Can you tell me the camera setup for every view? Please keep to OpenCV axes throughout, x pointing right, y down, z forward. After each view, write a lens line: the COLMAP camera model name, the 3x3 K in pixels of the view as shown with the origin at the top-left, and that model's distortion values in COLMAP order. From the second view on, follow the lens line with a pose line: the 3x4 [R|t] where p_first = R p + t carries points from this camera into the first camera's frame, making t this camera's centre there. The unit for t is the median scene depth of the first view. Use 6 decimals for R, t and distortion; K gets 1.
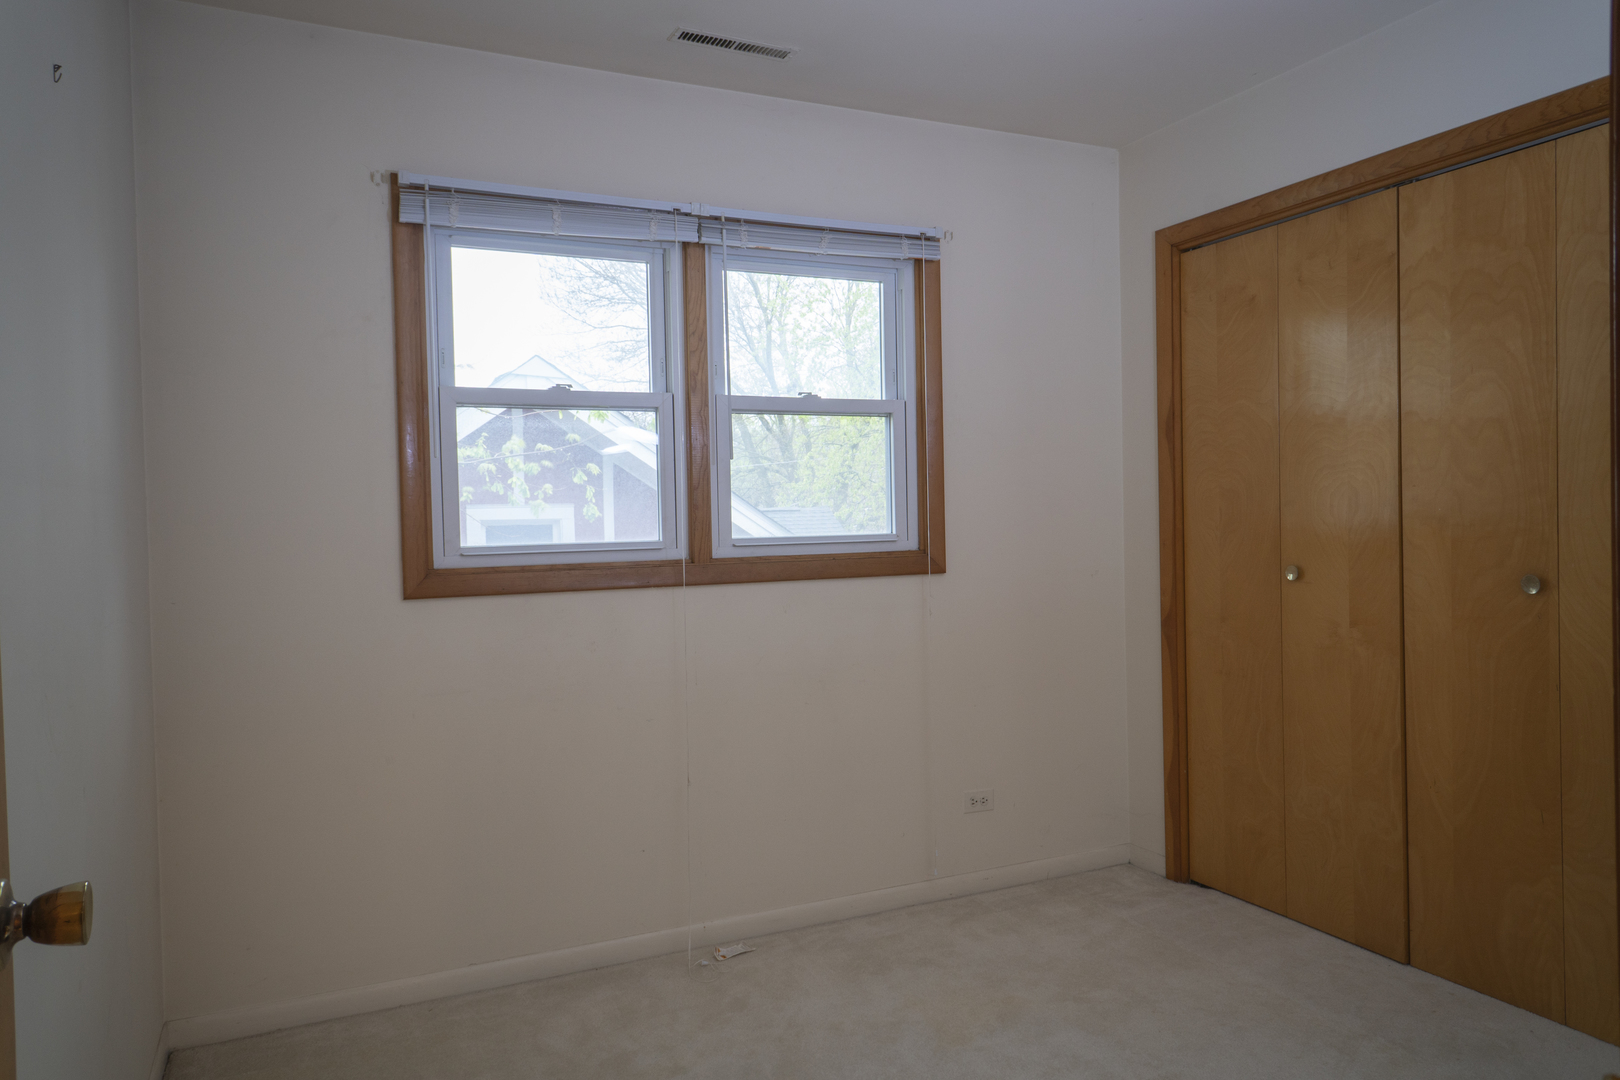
lens RADIAL K [[1067.0, 0, 825.7], [0, 1067.0, 538.1], [0, 0, 1]] dist [0.002302, 0.000860]
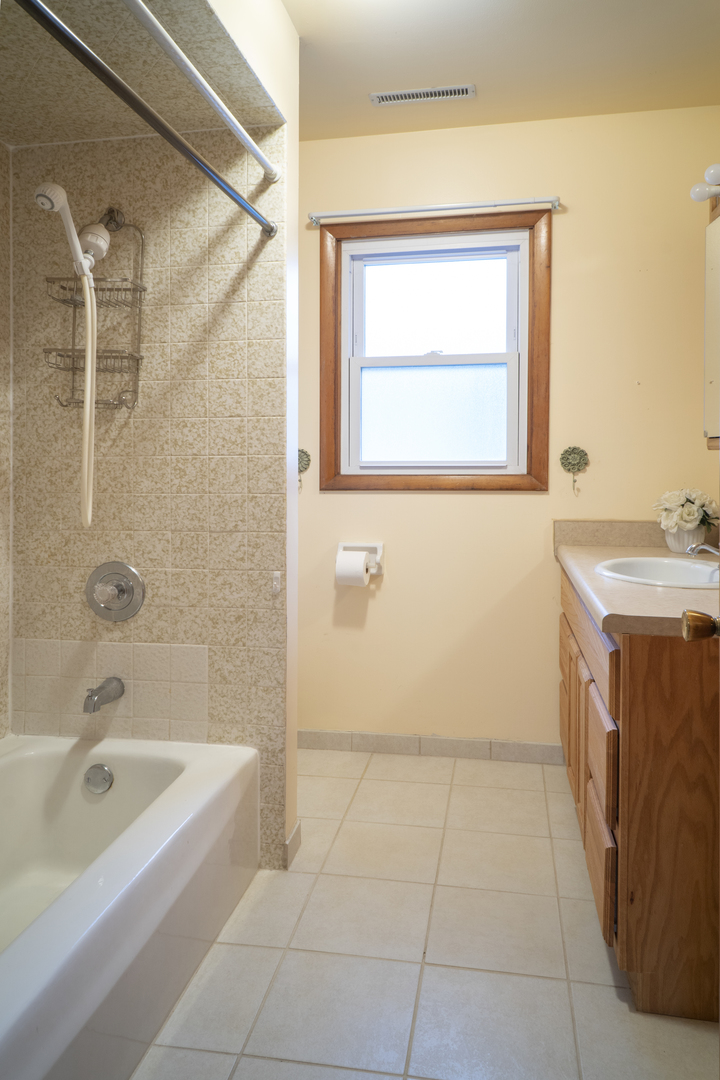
lens RADIAL K [[711.3, 0, 360.0], [0, 711.3, 540.0], [0, 0, 1]] dist [0.002302, 0.000860]
pose [[0.819118, 0.093913, -0.565886, 0.405574], [-0.025512, 0.991495, 0.127617, -0.013644], [0.573058, -0.090096, 0.814547, 0.198624]]
